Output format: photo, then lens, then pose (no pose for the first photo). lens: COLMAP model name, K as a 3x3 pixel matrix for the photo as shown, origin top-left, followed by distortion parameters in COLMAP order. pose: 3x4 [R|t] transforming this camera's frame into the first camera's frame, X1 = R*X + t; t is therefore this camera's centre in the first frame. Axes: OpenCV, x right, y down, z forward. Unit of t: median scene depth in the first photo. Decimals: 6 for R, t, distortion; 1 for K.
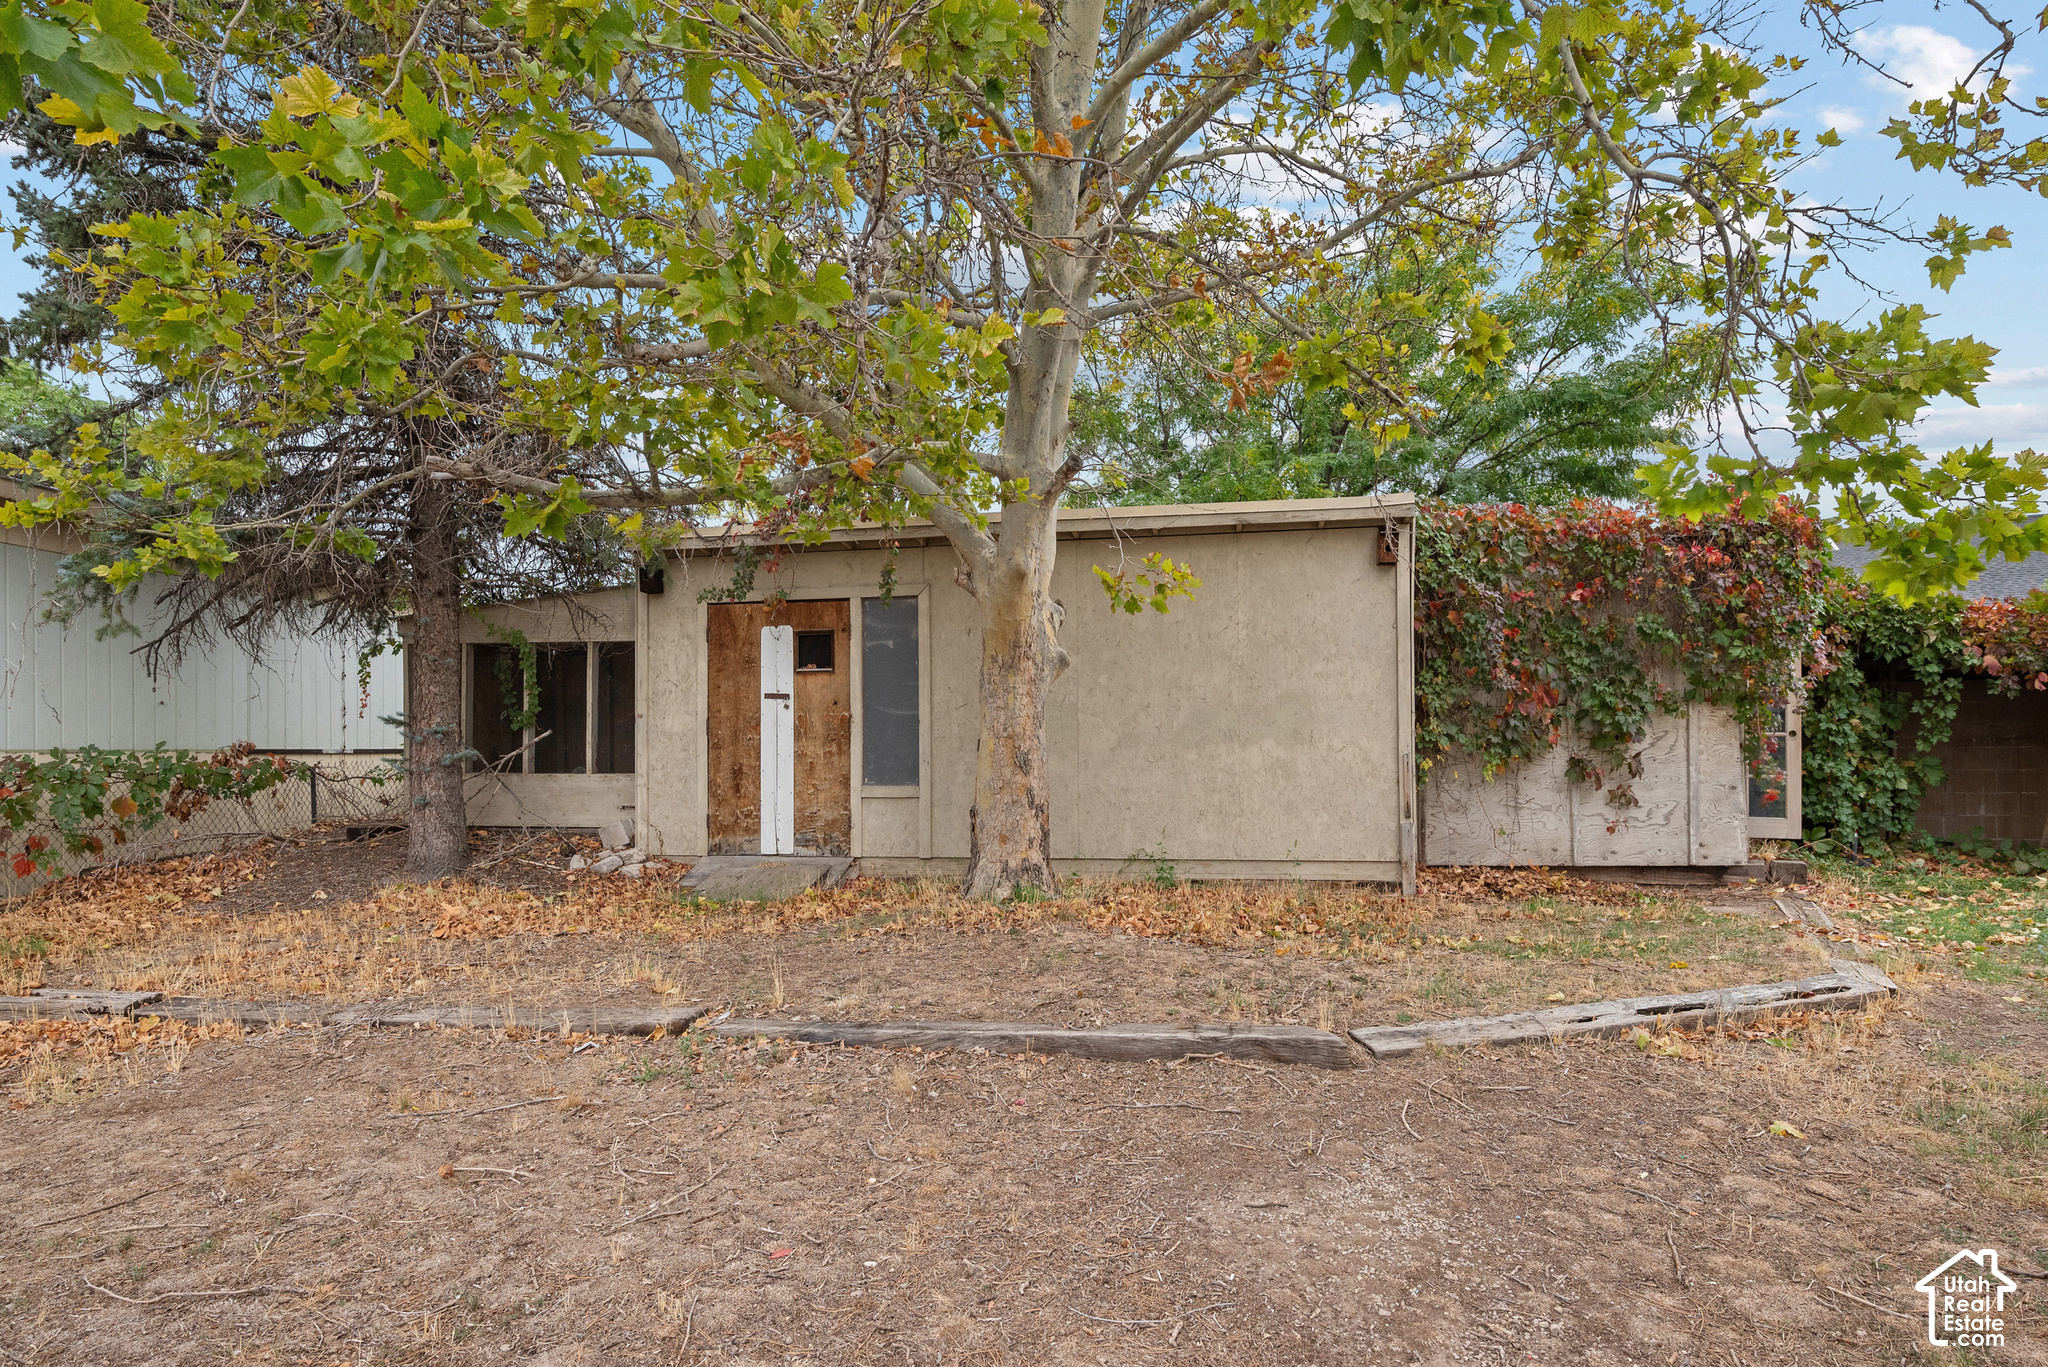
lens RADIAL K [[1111.1, 0, 1025.0], [0, 1111.1, 746.3], [0, 0, 1]] dist [0.004367, 0.000987]
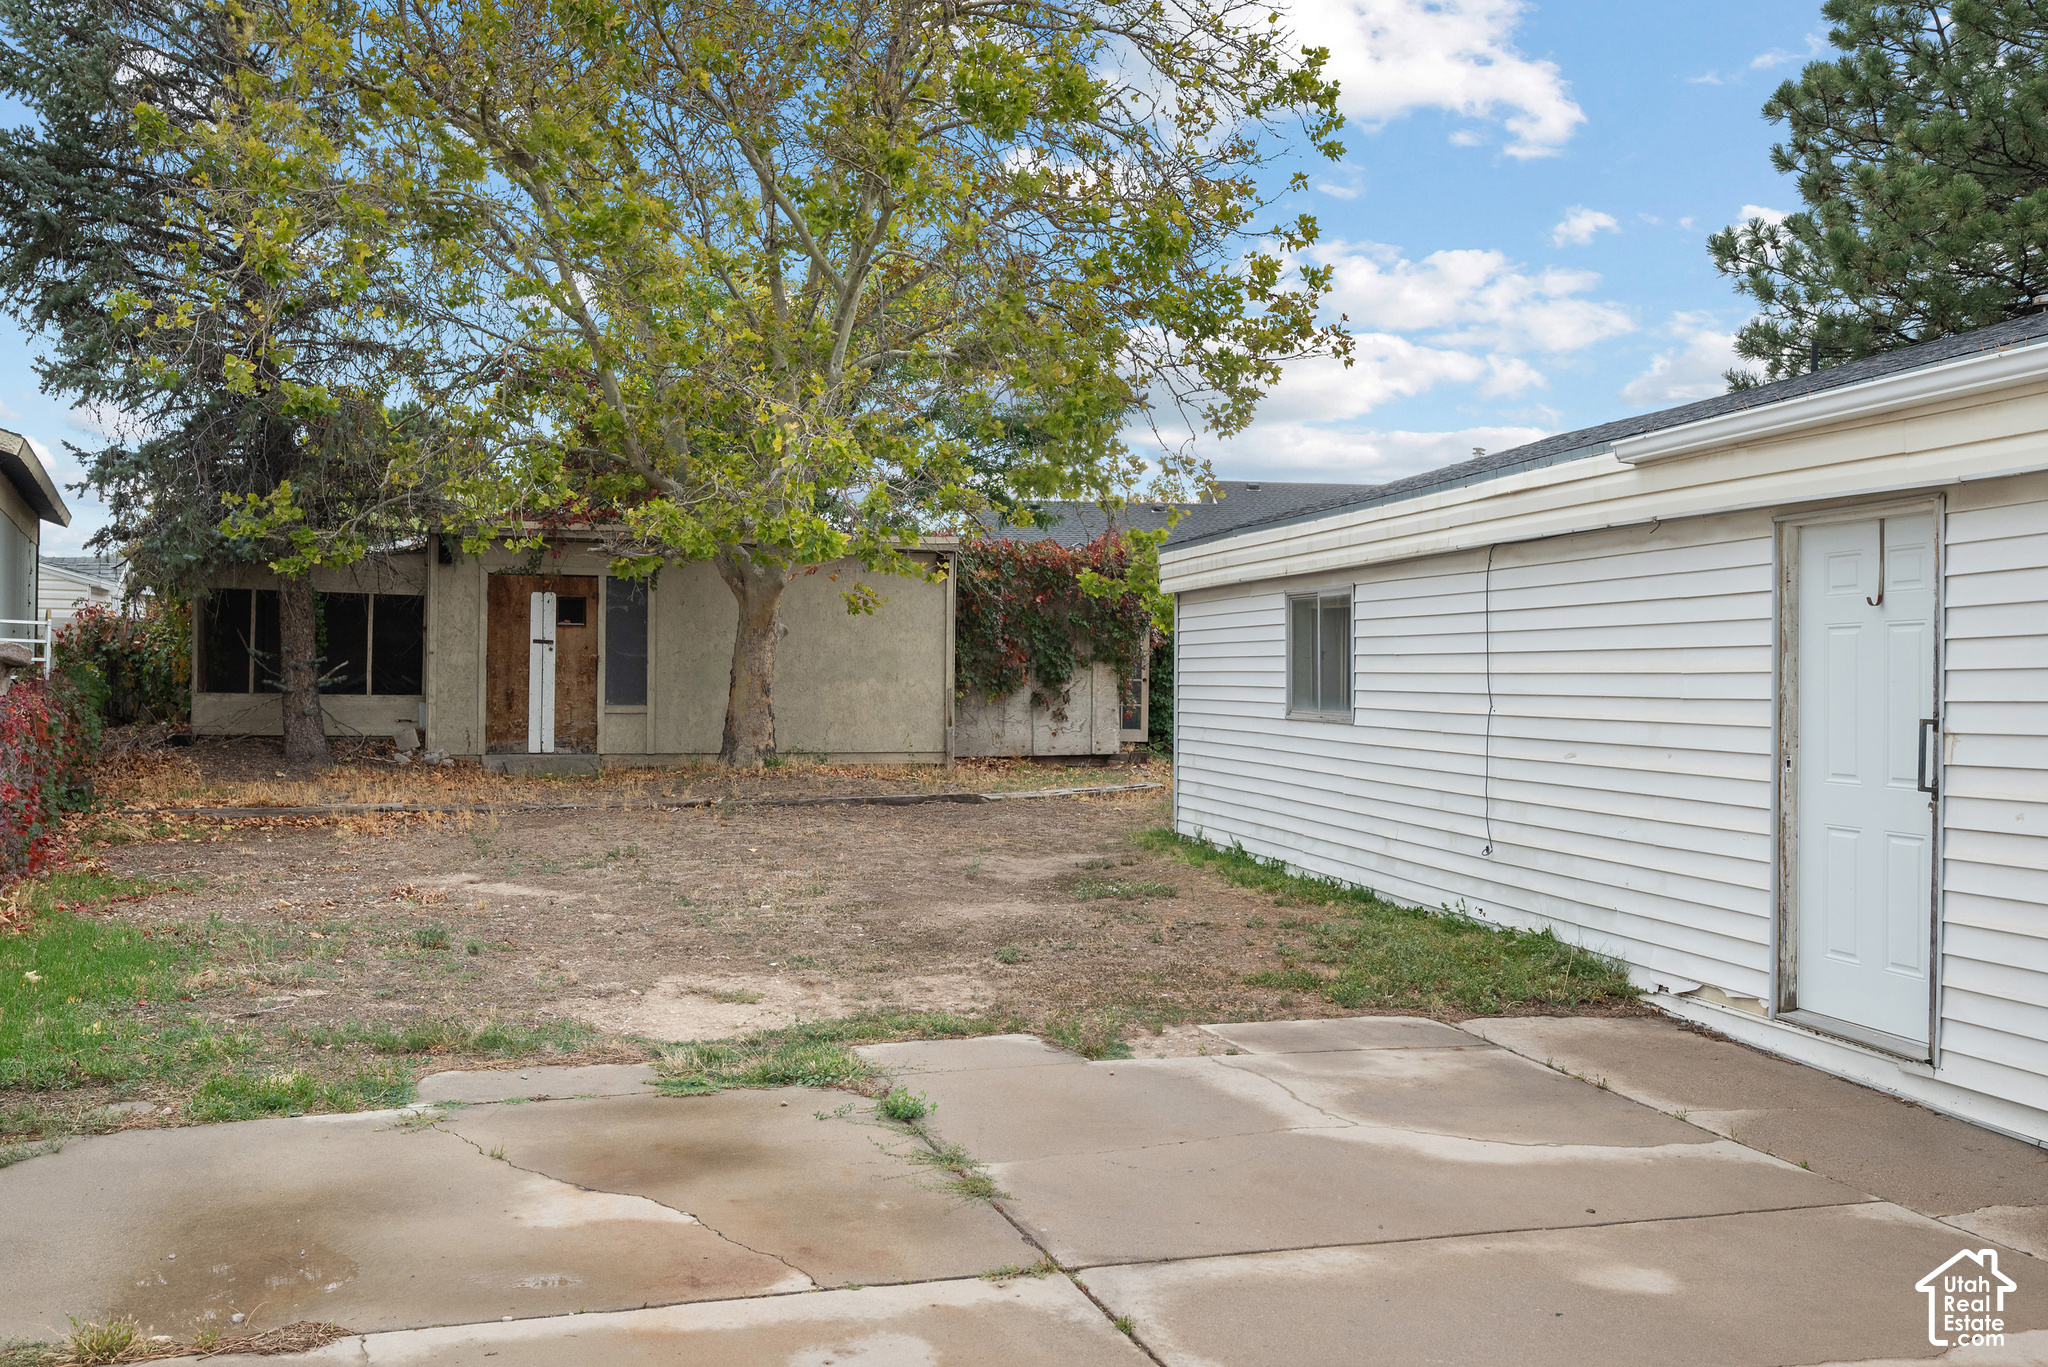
lens RADIAL K [[1726.8, 0, 1024.7], [0, 1726.8, 688.5], [0, 0, 1]] dist [-0.005664, 0.013243]
pose [[0.877863, 0.014753, 0.478684, -0.766807], [-0.016850, 0.999858, 0.000087, 0.004411], [-0.478615, -0.008142, 0.877987, -1.282817]]
